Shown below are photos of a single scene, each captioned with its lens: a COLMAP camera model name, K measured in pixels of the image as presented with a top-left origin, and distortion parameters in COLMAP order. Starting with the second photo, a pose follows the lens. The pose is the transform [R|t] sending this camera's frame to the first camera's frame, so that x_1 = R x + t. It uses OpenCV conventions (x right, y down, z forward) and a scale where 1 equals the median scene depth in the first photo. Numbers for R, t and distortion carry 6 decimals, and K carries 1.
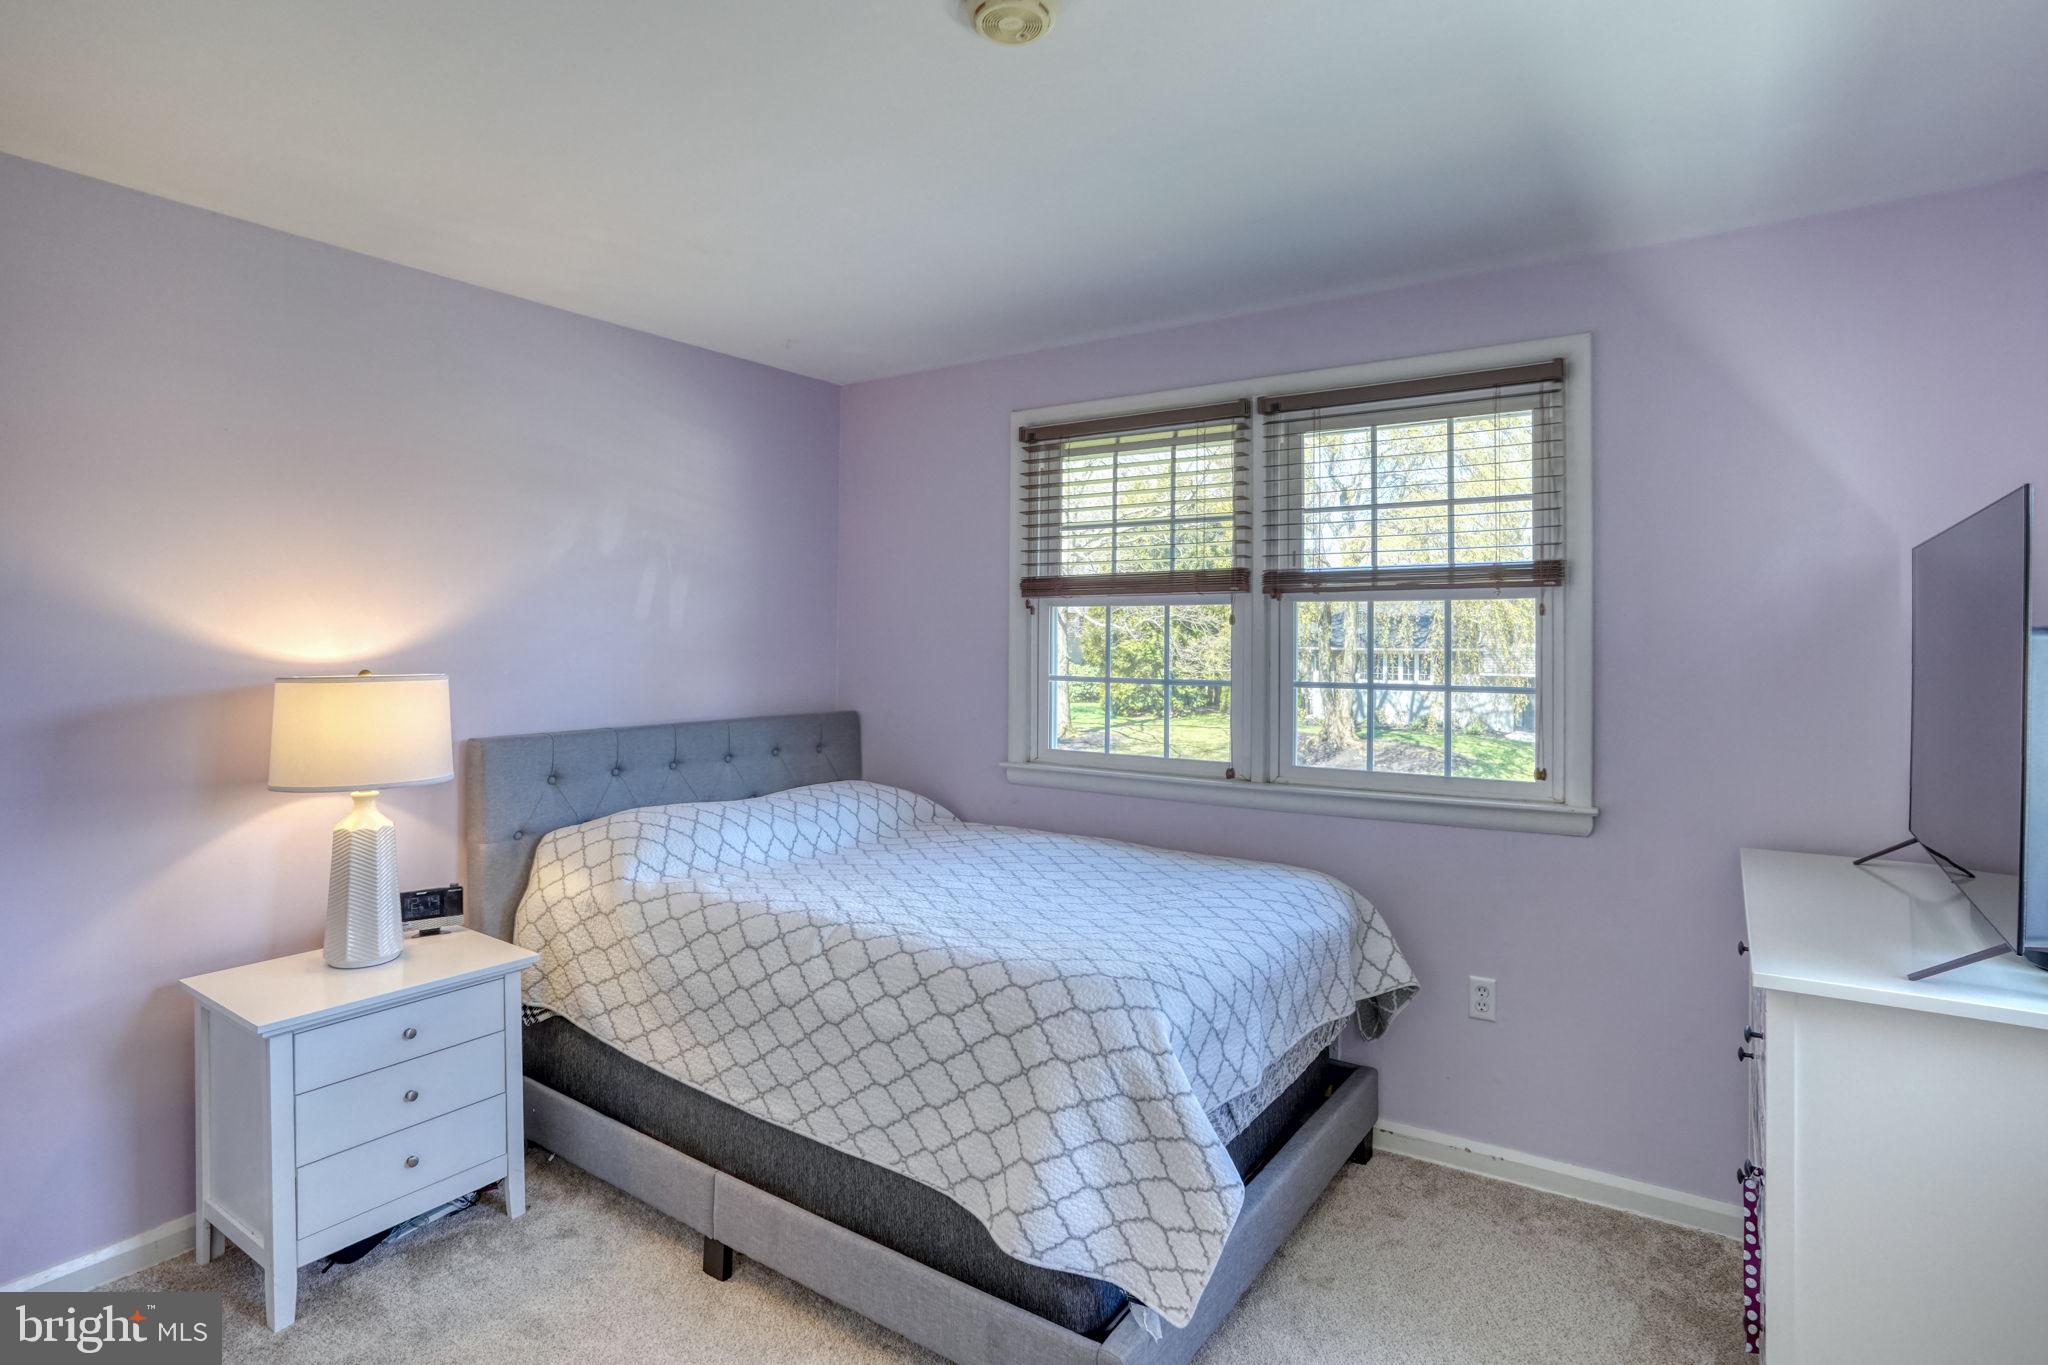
lens RADIAL K [[1038.8, 0, 1022.2], [0, 1038.8, 644.2], [0, 0, 1]] dist [-0.017619, 0.000717]
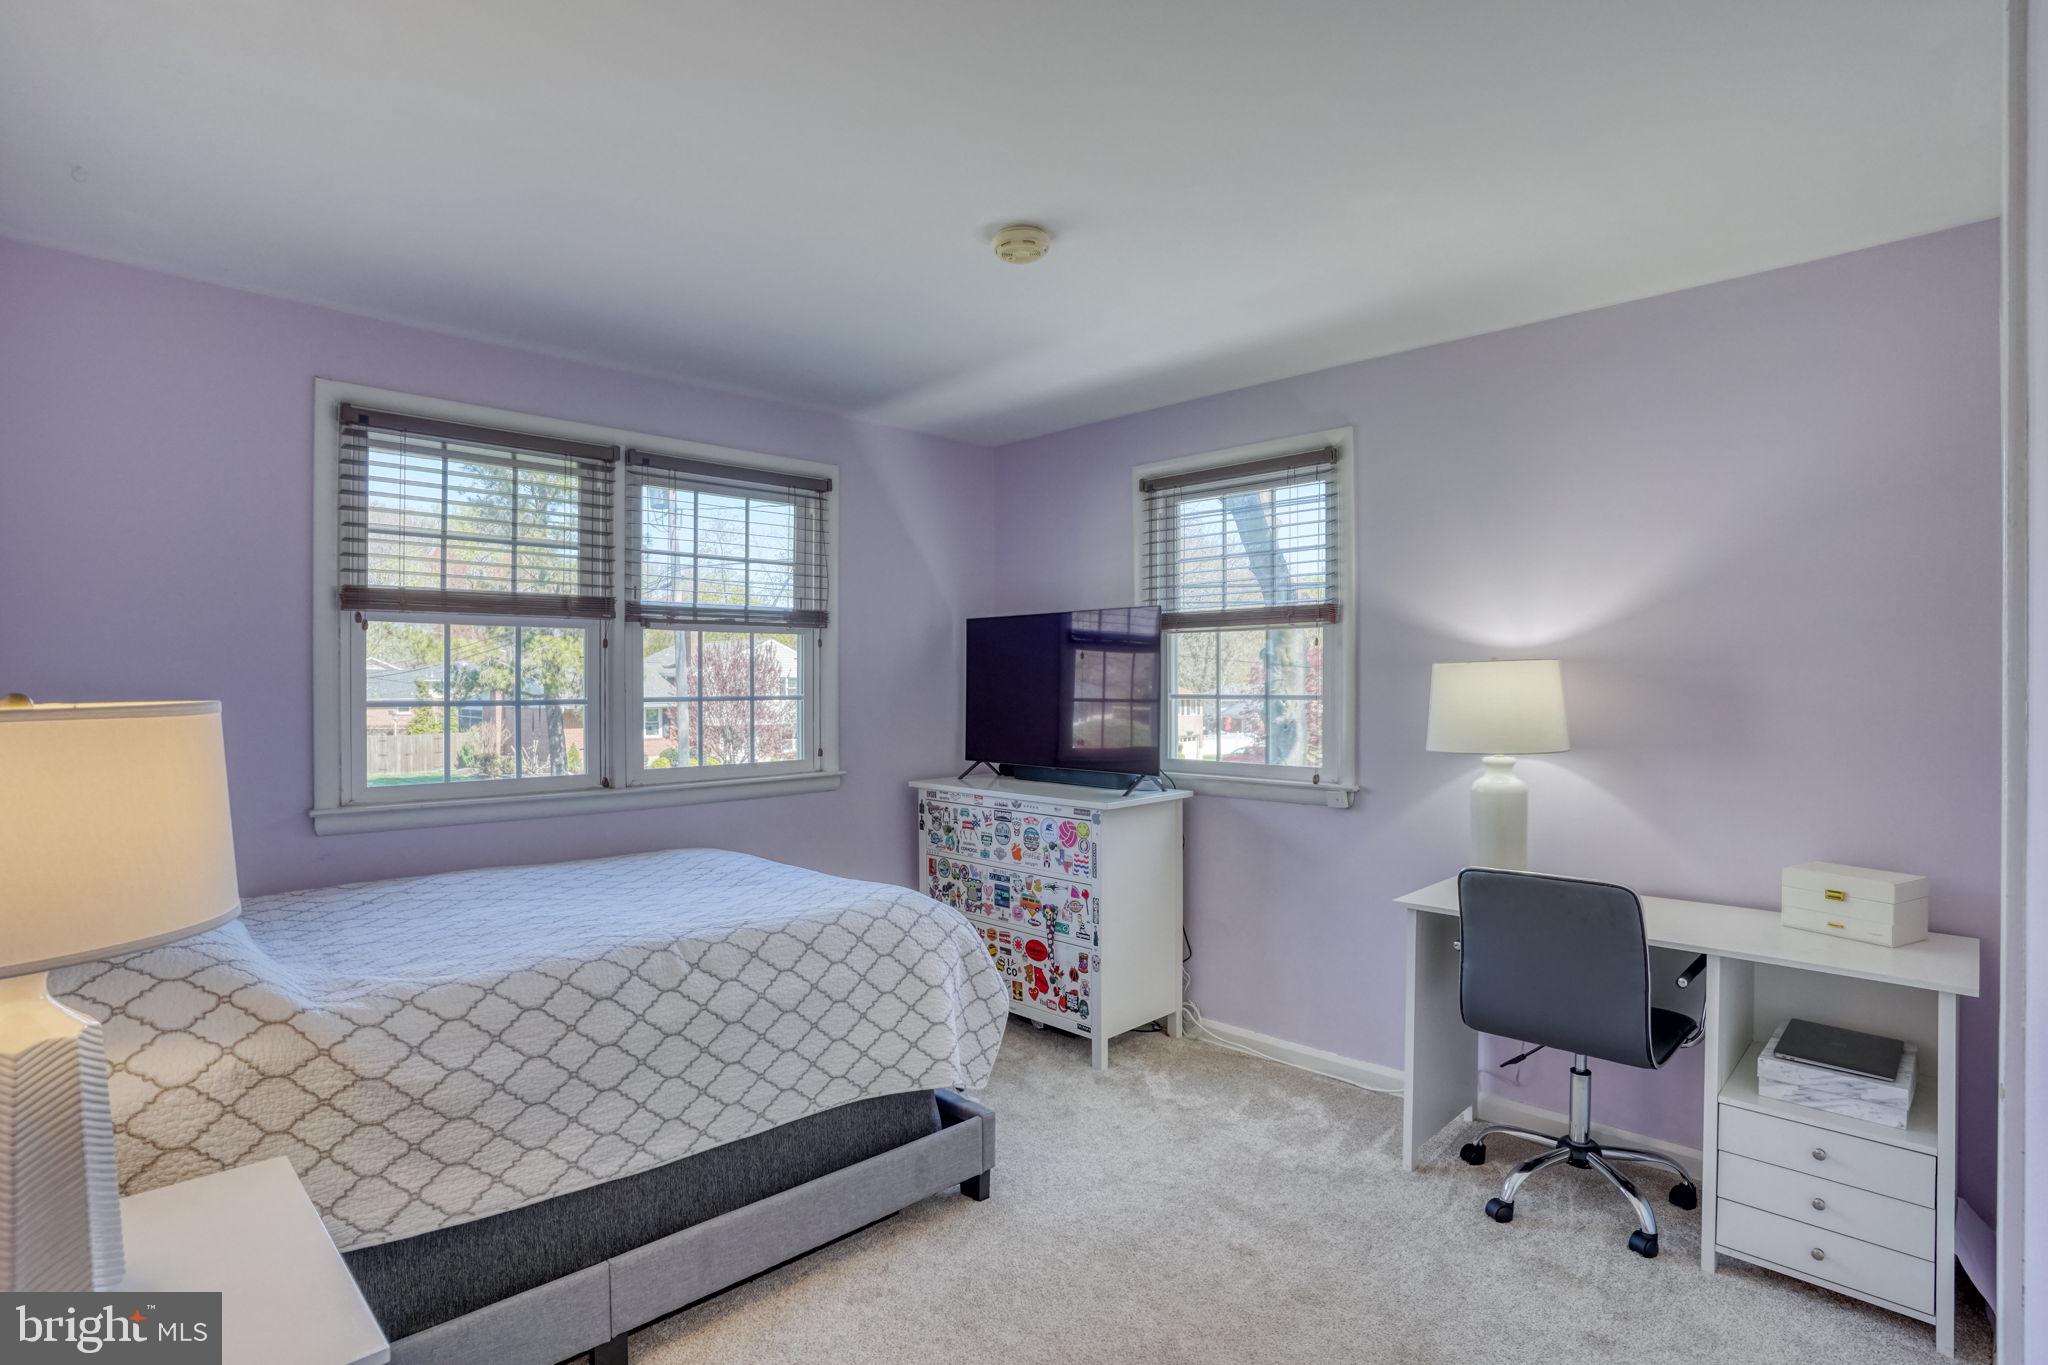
lens RADIAL K [[1047.9, 0, 1024.0], [0, 1047.9, 682.5], [0, 0, 1]] dist [0.000104, 0.000207]
pose [[0.192462, -0.010702, 0.981246, -0.807071], [0.009370, 0.999915, 0.009068, 0.012178], [-0.981260, 0.007449, 0.192546, 0.354152]]
